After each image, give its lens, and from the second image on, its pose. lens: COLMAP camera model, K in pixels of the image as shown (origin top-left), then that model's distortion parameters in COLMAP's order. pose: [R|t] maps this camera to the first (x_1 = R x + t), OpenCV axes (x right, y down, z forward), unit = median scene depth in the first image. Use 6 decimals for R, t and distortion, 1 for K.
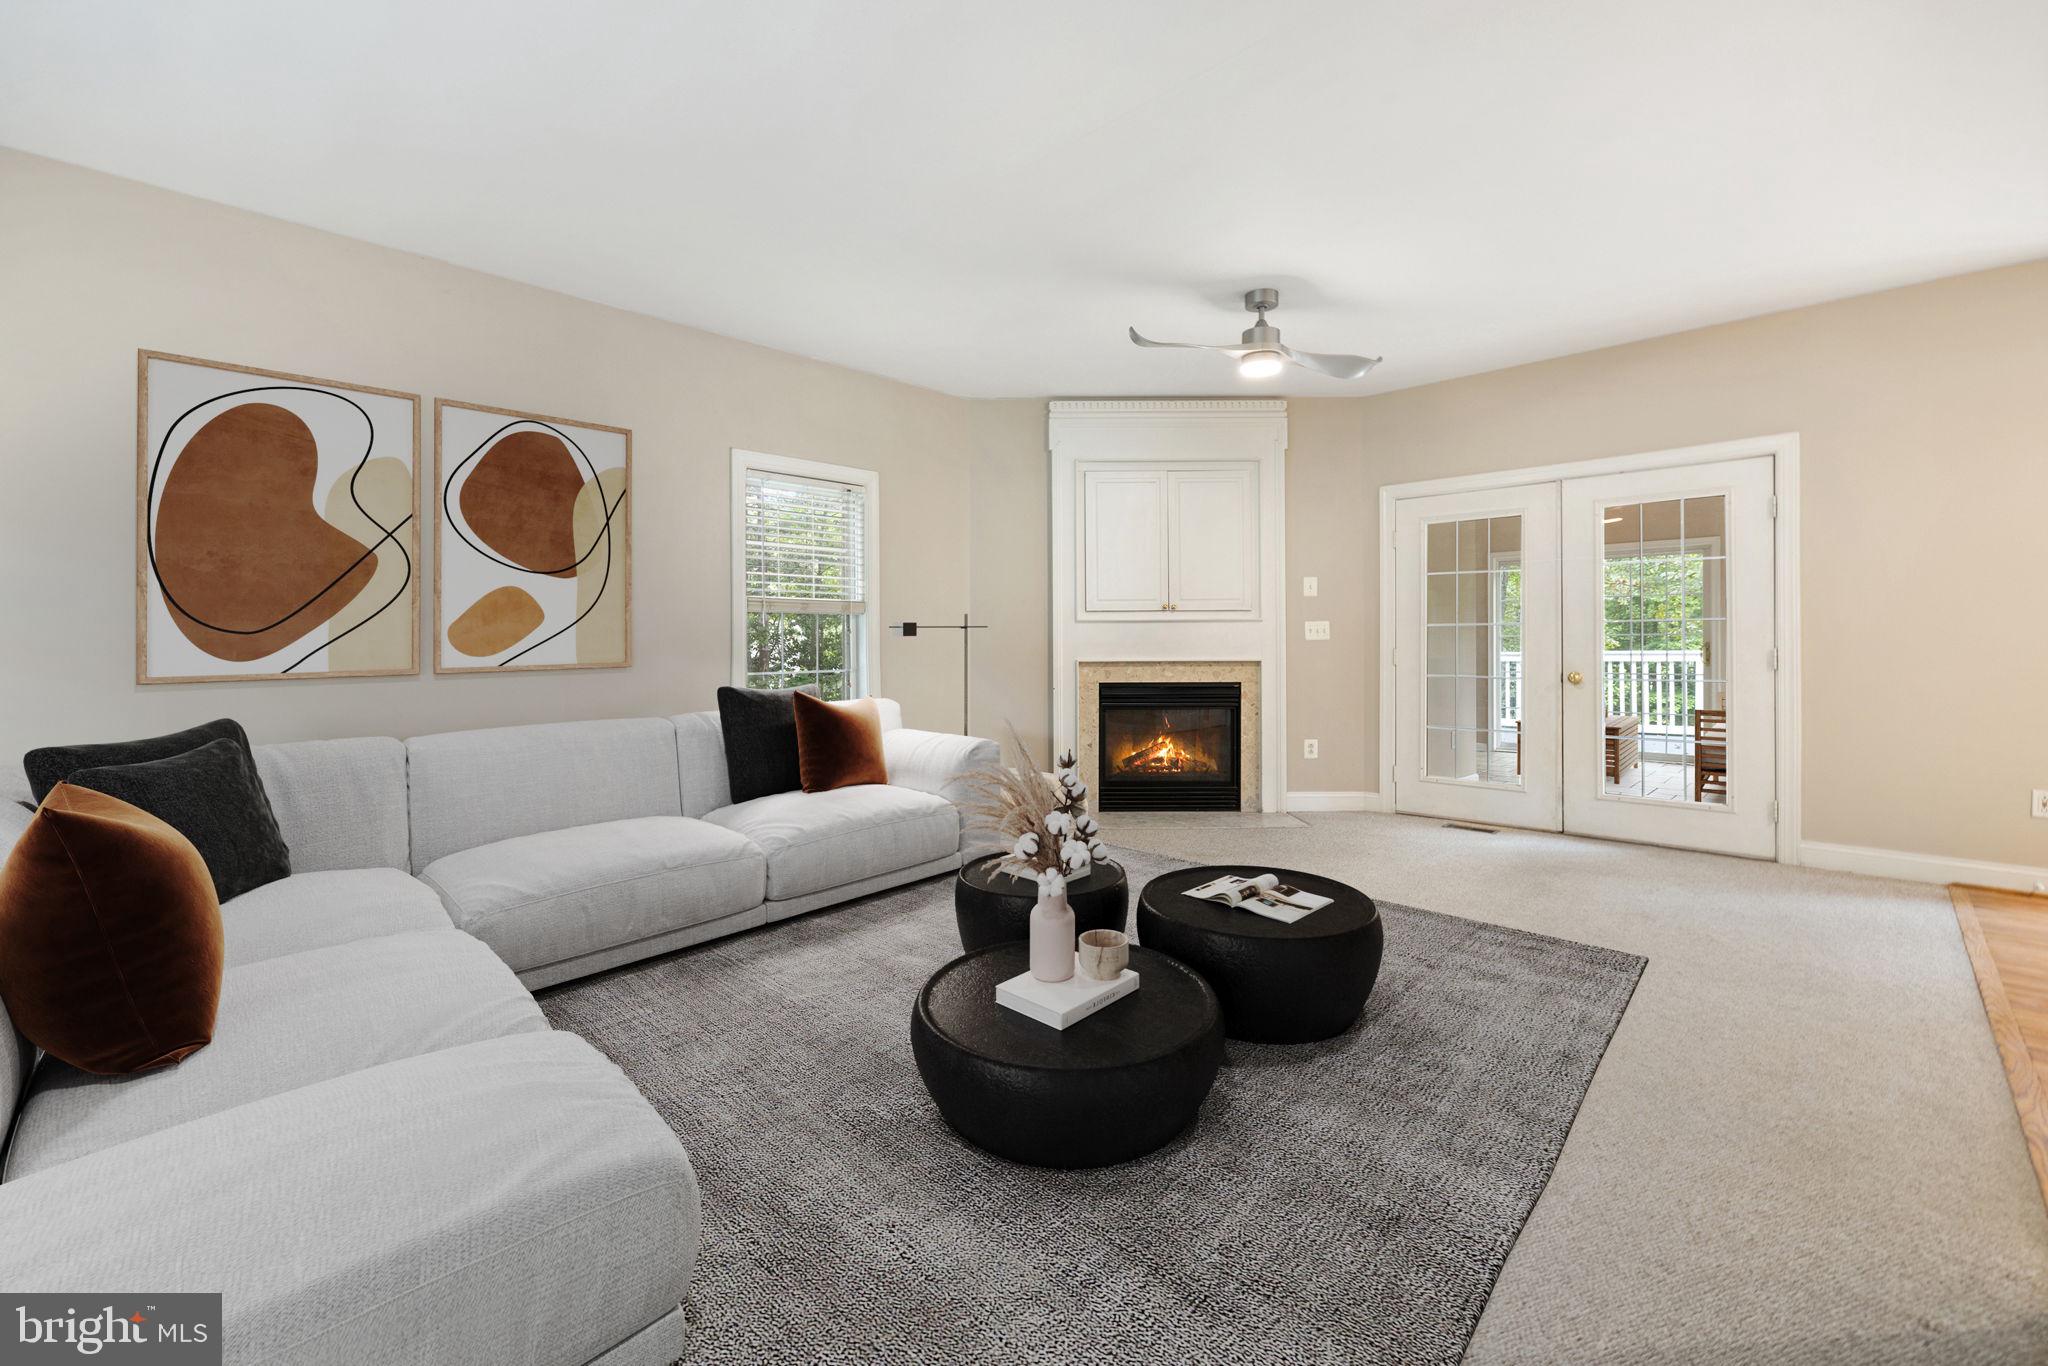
lens RADIAL K [[856.1, 0, 1018.2], [0, 856.1, 634.8], [0, 0, 1]] dist [0.000071, 0.000094]
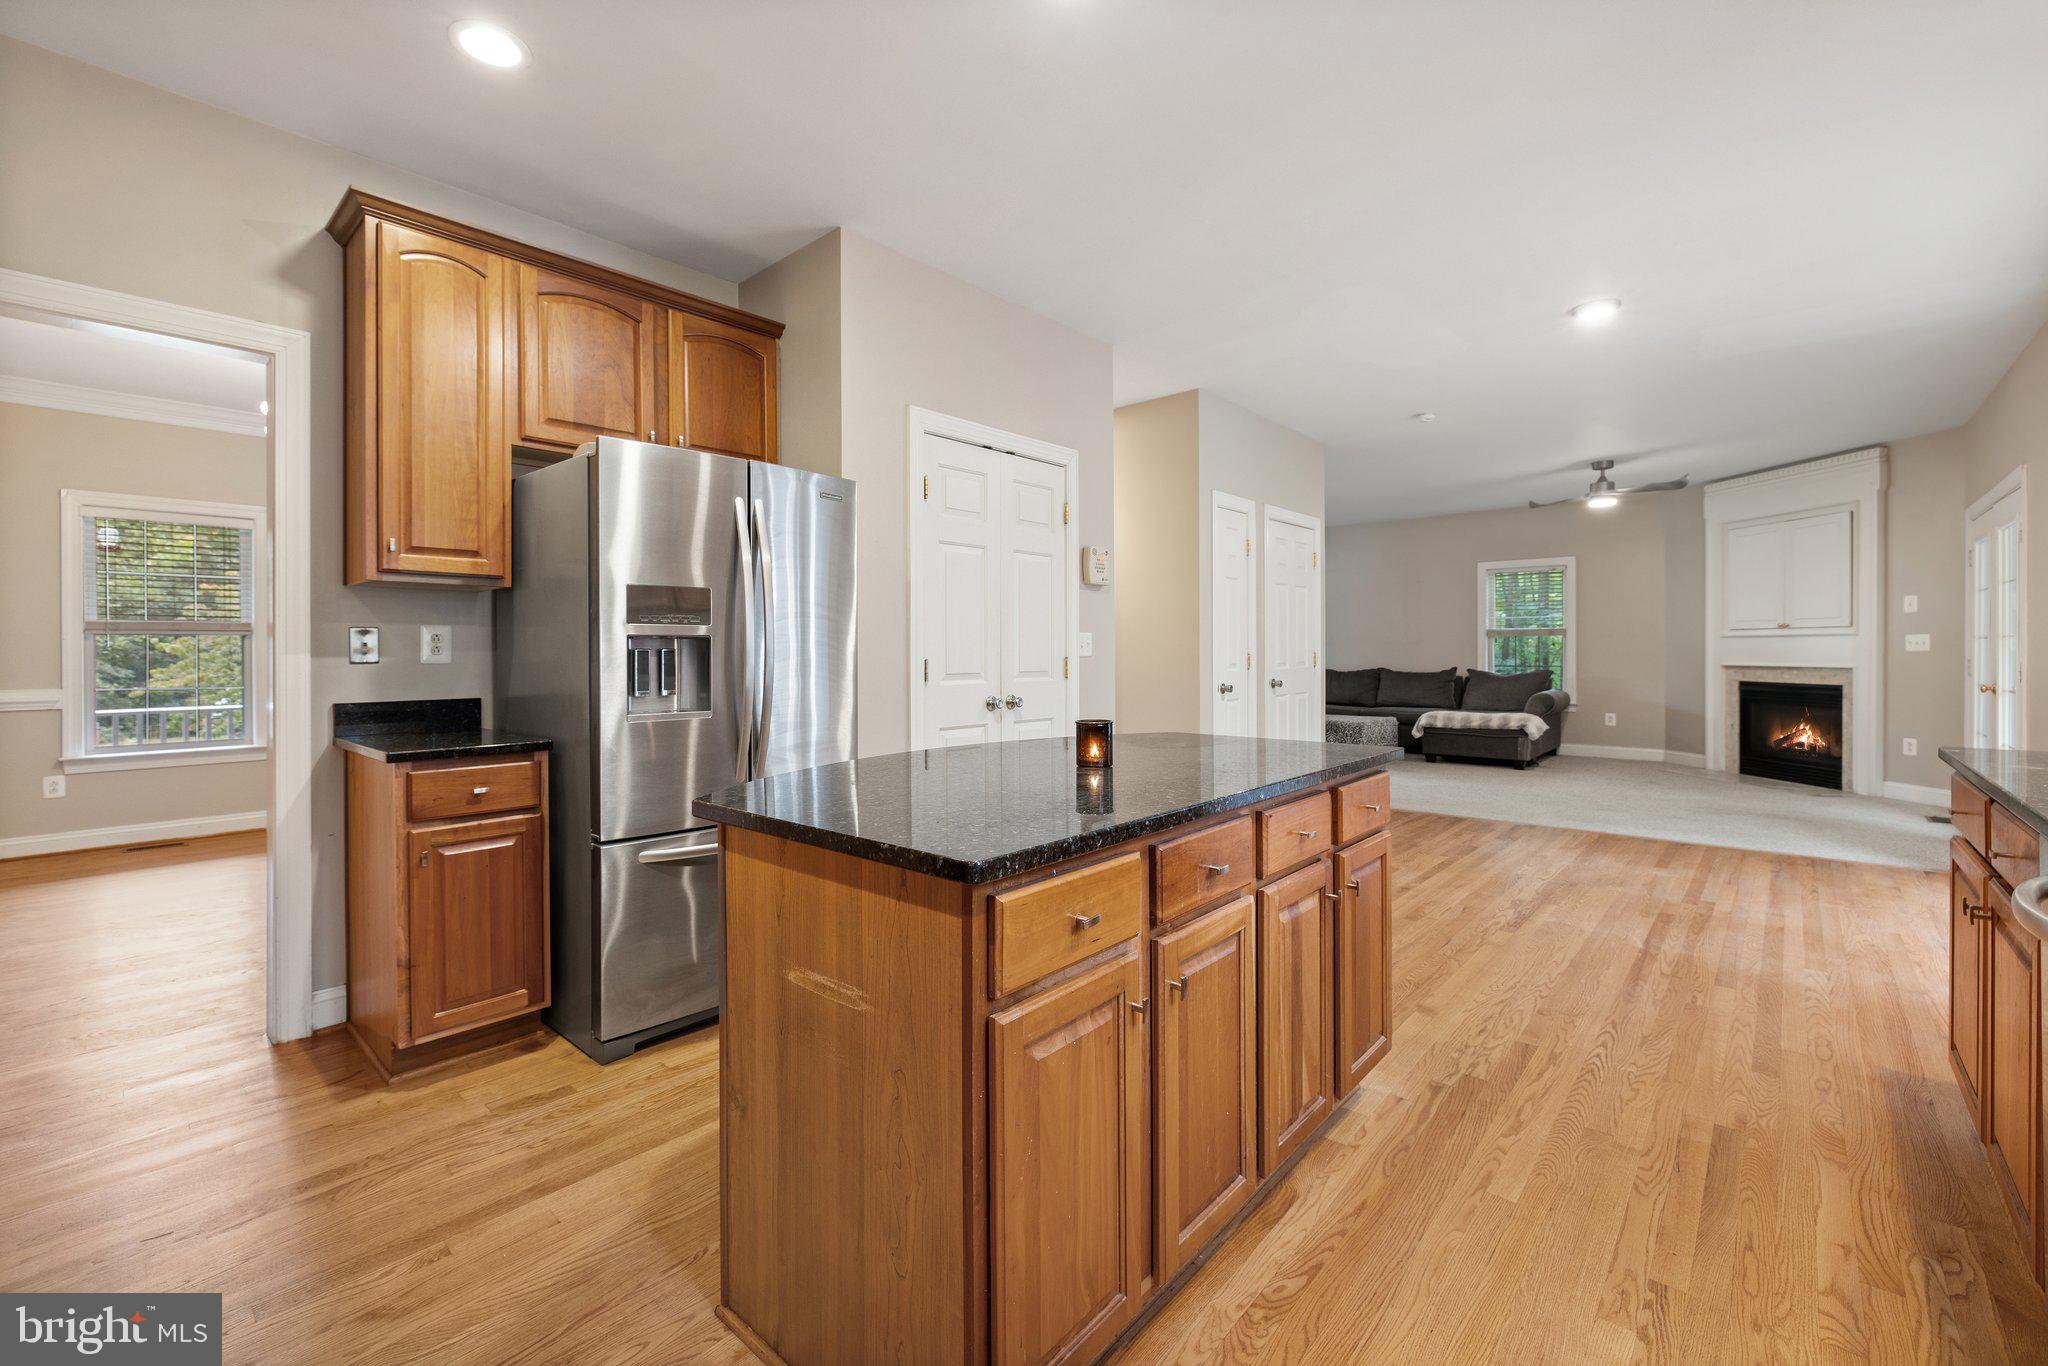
lens RADIAL K [[856.5, 0, 1001.2], [0, 856.5, 666.5], [0, 0, 1]] dist [-0.002312, -0.000256]
pose [[0.027132, 0.023897, -0.999346, 1.470027], [0.002684, 0.999709, 0.023979, -0.003930], [0.999628, -0.003333, 0.027060, -0.242735]]
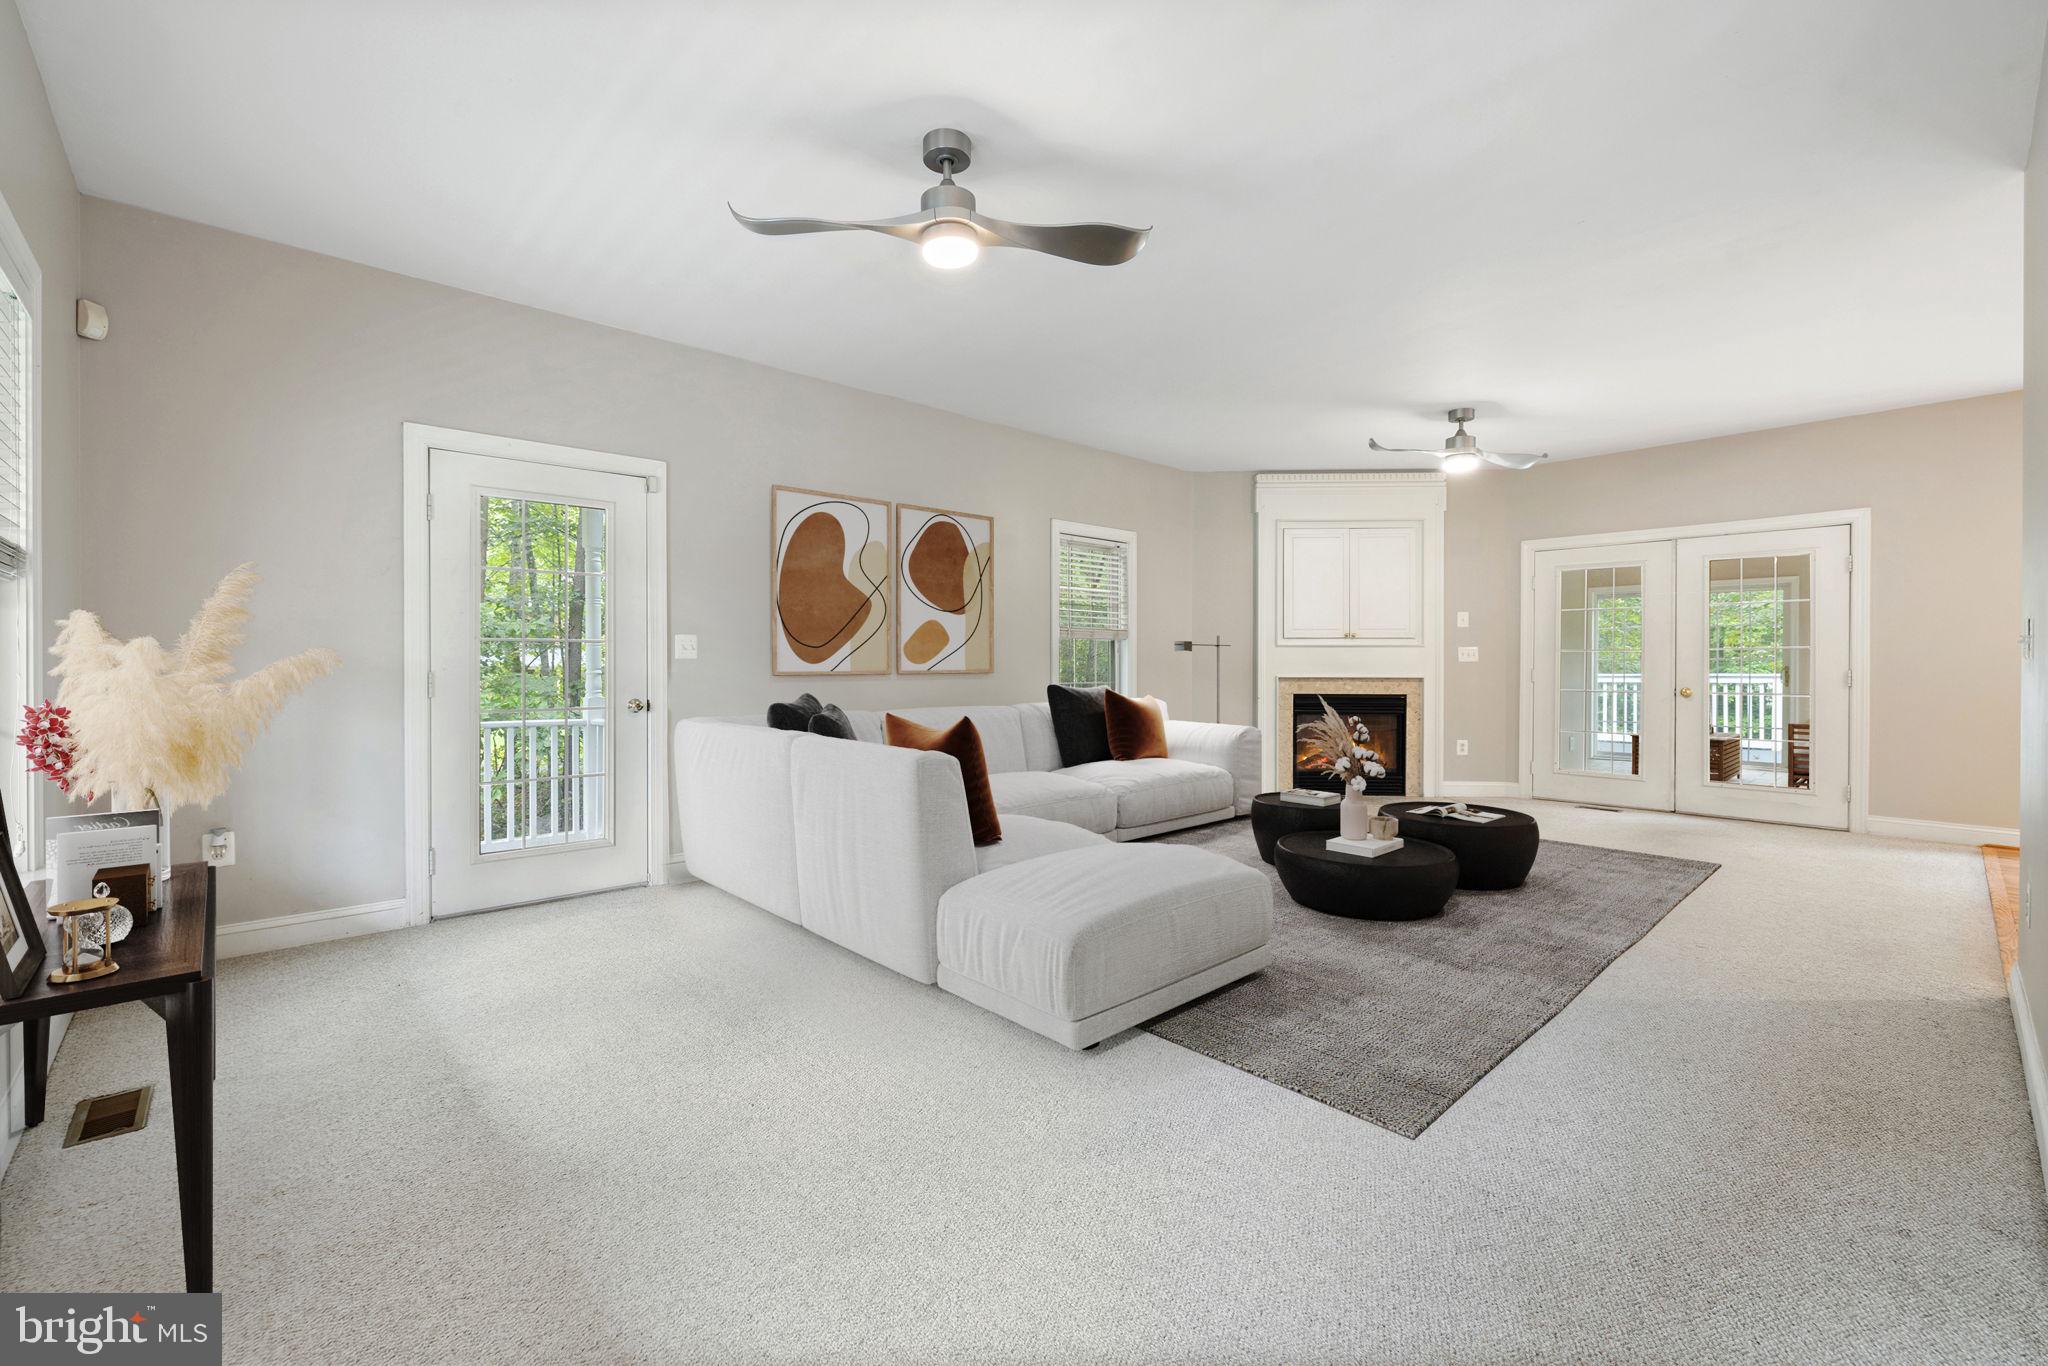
lens RADIAL K [[856.5, 0, 1001.2], [0, 856.5, 666.5], [0, 0, 1]] dist [-0.002312, -0.000256]
pose [[0.997572, 0.008261, -0.069148, -0.258070], [-0.008180, 0.999965, 0.001451, 0.017145], [0.069158, -0.000882, 0.997605, -0.318393]]
